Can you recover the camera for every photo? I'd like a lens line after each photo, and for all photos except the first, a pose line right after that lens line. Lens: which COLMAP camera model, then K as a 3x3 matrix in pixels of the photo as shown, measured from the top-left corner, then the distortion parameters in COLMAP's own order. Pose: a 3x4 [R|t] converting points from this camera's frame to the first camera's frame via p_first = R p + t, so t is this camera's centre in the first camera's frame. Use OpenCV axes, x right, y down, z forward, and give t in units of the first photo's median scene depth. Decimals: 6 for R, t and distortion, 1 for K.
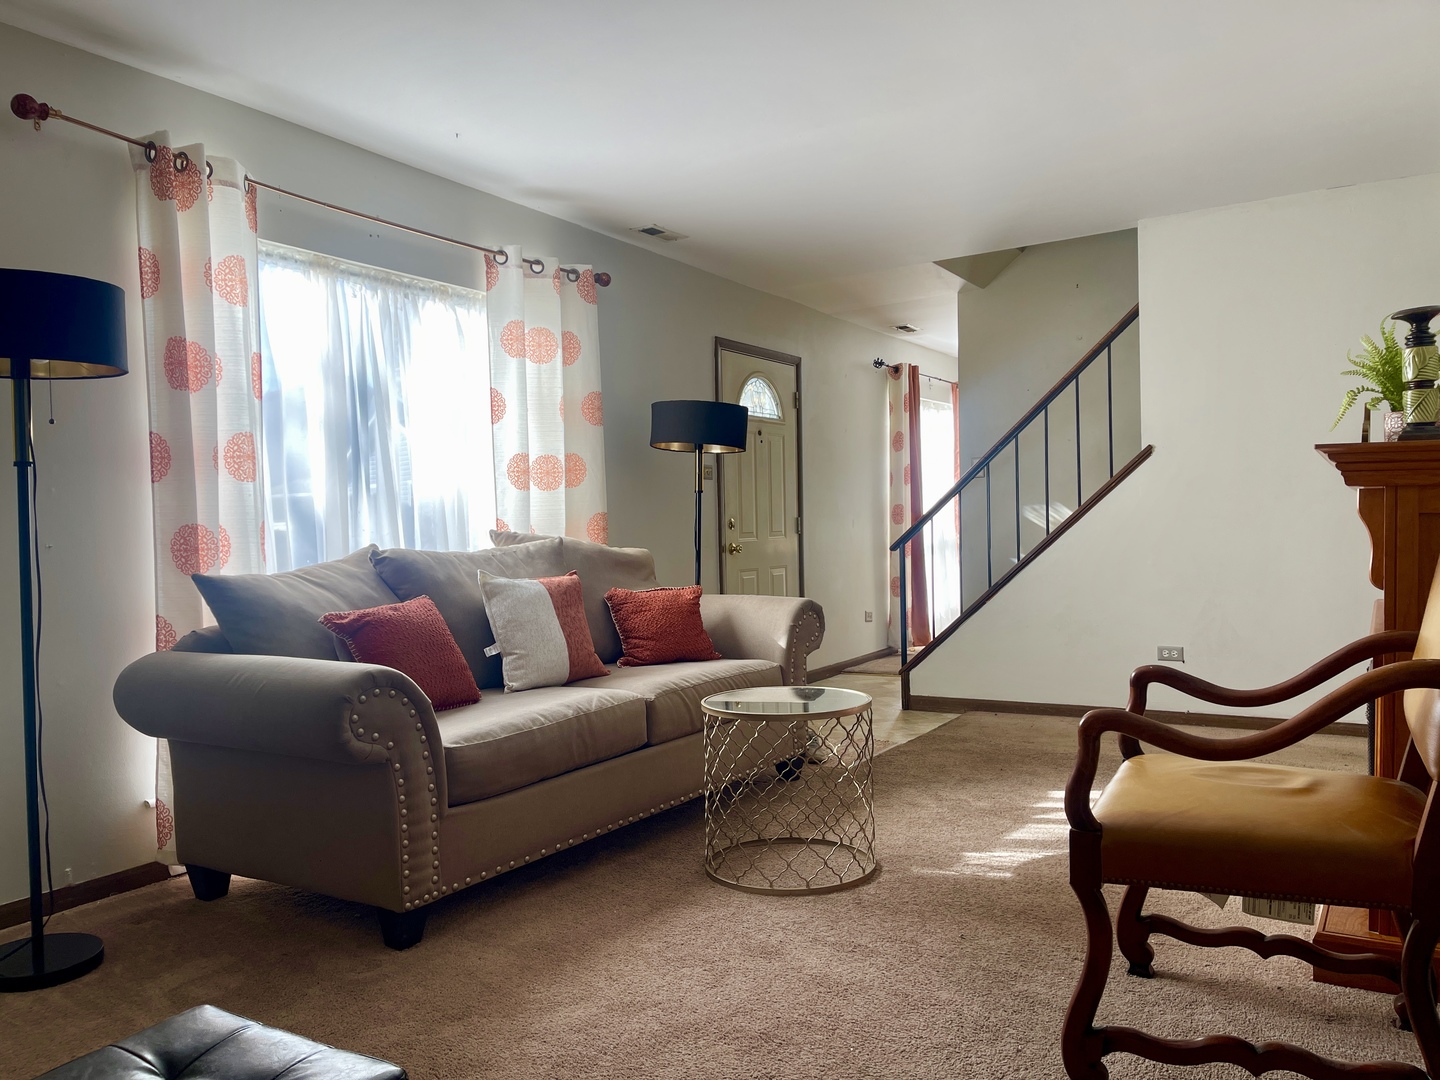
lens RADIAL K [[1089.9, 0, 710.3], [0, 1089.9, 545.0], [0, 0, 1]] dist [0.045455, -0.039696]
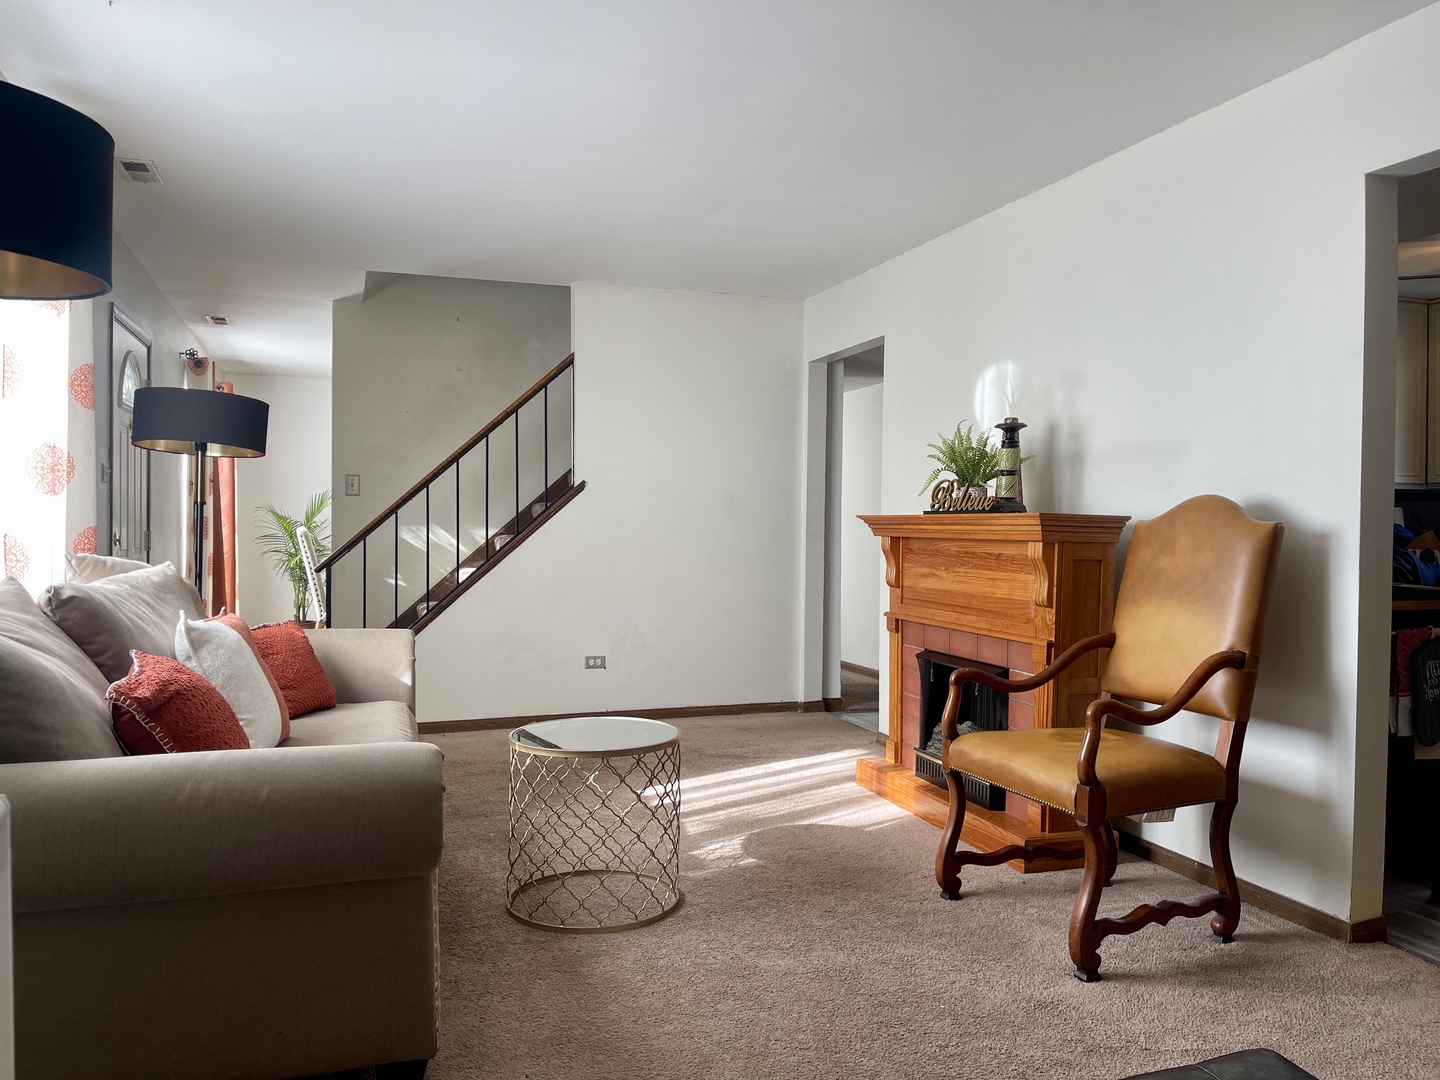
lens RADIAL K [[1089.9, 0, 715.0], [0, 1089.9, 537.6], [0, 0, 1]] dist [0.045455, -0.039696]
pose [[0.633434, 0.020536, 0.773524, -0.572641], [-0.009154, 0.999777, -0.019046, -0.016188], [-0.773743, 0.004983, 0.633480, 0.256521]]
